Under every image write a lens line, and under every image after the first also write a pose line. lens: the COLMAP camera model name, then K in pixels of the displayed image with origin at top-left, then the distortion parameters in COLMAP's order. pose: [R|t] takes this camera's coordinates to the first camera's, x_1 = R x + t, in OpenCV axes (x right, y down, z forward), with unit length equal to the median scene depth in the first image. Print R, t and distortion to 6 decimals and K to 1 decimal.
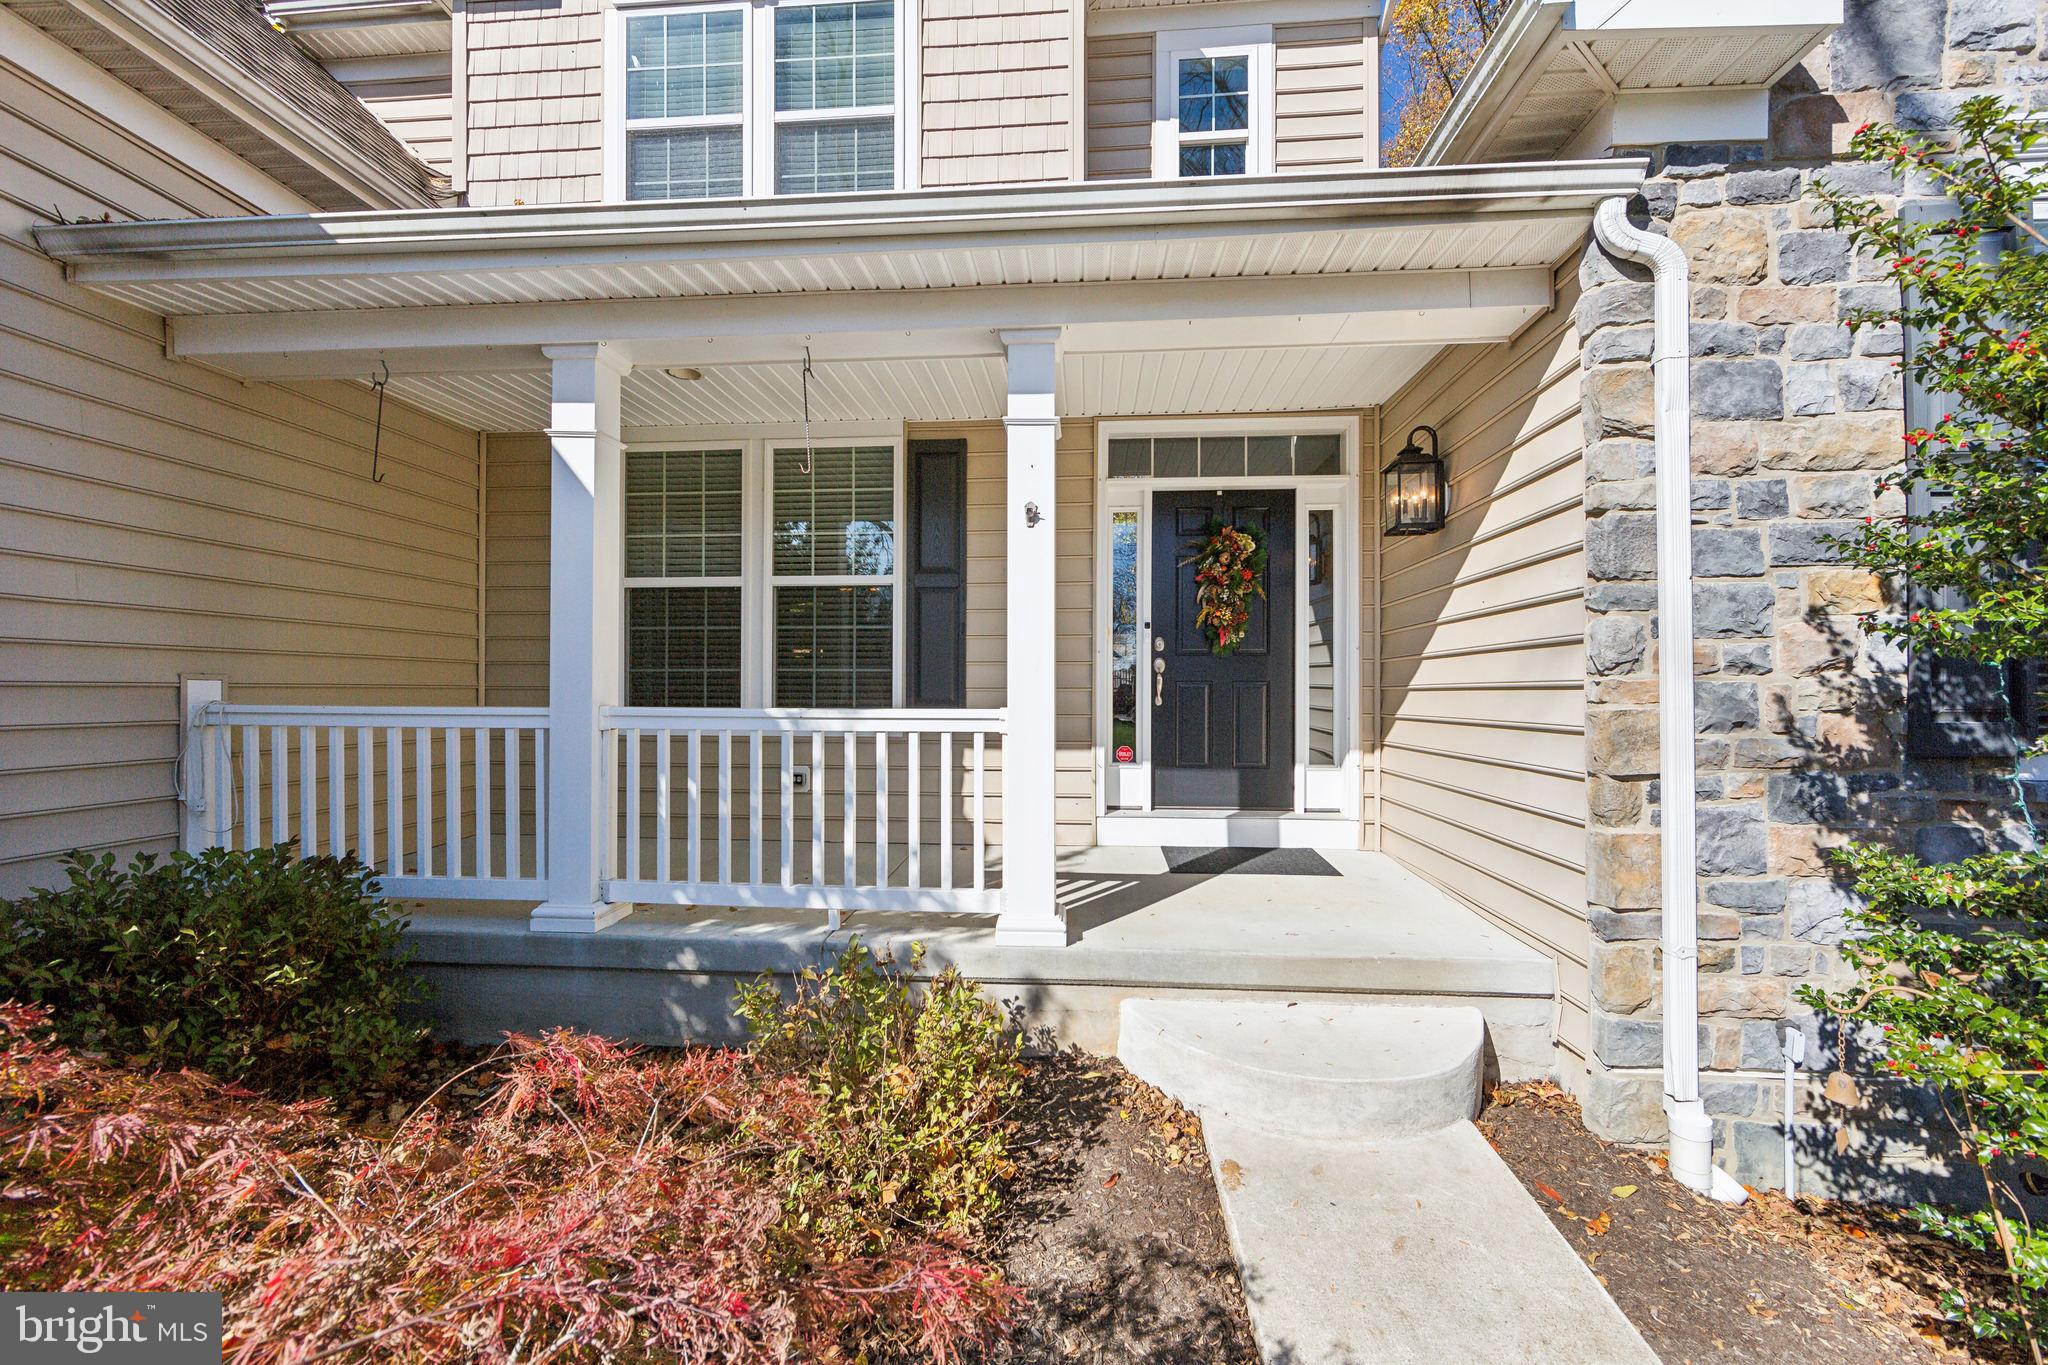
lens RADIAL K [[830.6, 0, 1028.7], [0, 830.6, 695.7], [0, 0, 1]] dist [0.000119, -0.000022]
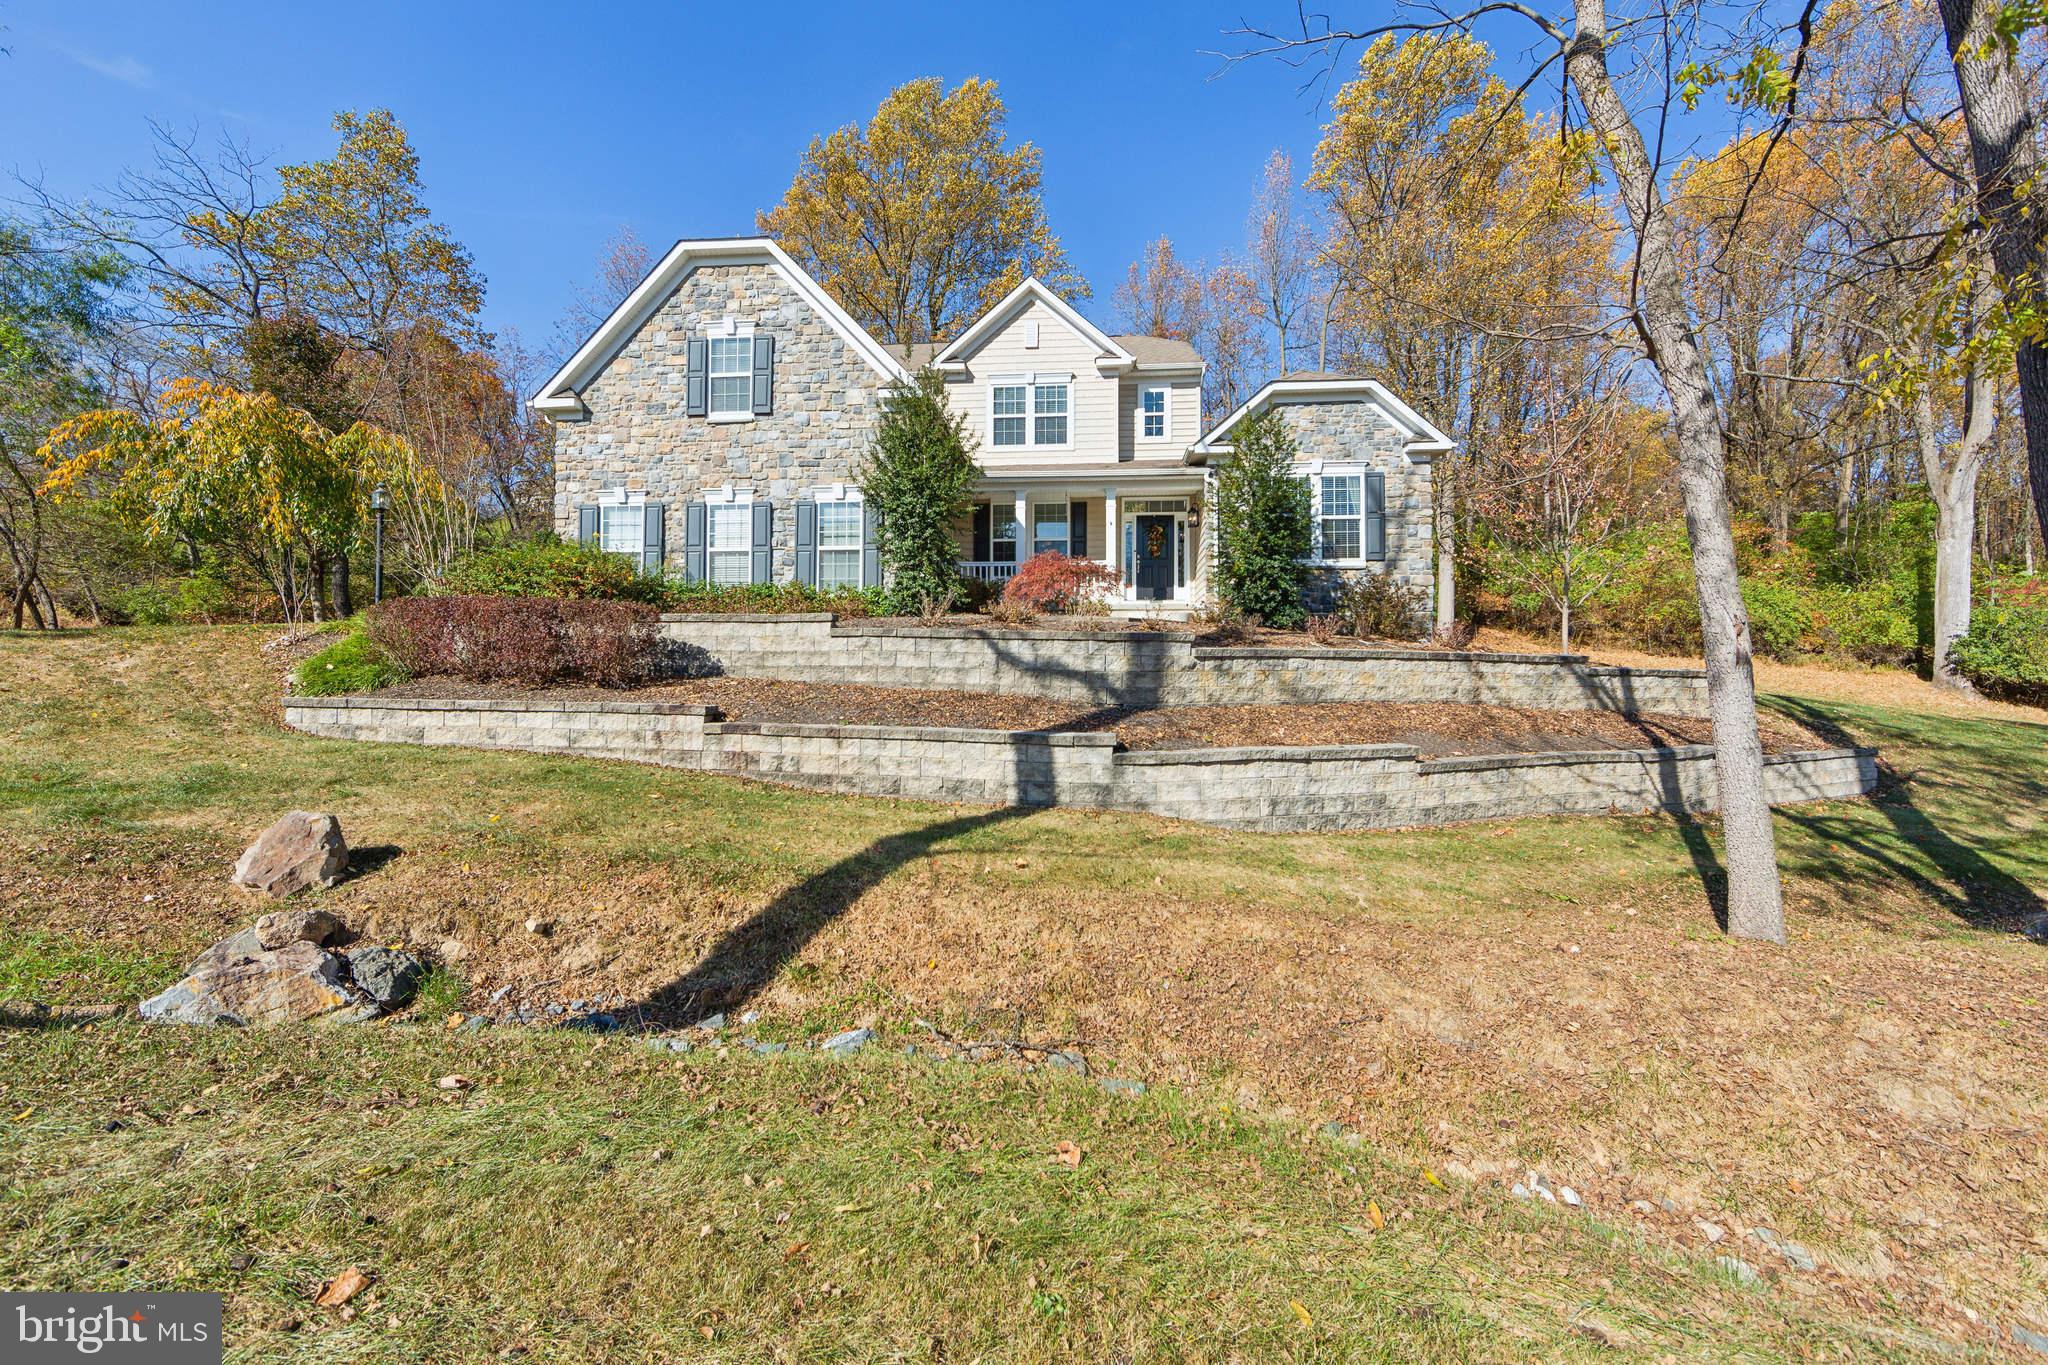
lens RADIAL K [[817.6, 0, 1033.1], [0, 817.6, 681.1], [0, 0, 1]] dist [-0.001436, -0.000177]
pose [[0.999996, -0.001020, -0.002677, -0.307207], [0.001003, 0.999979, -0.006379, 0.520257], [0.002684, 0.006377, 0.999976, -2.668242]]
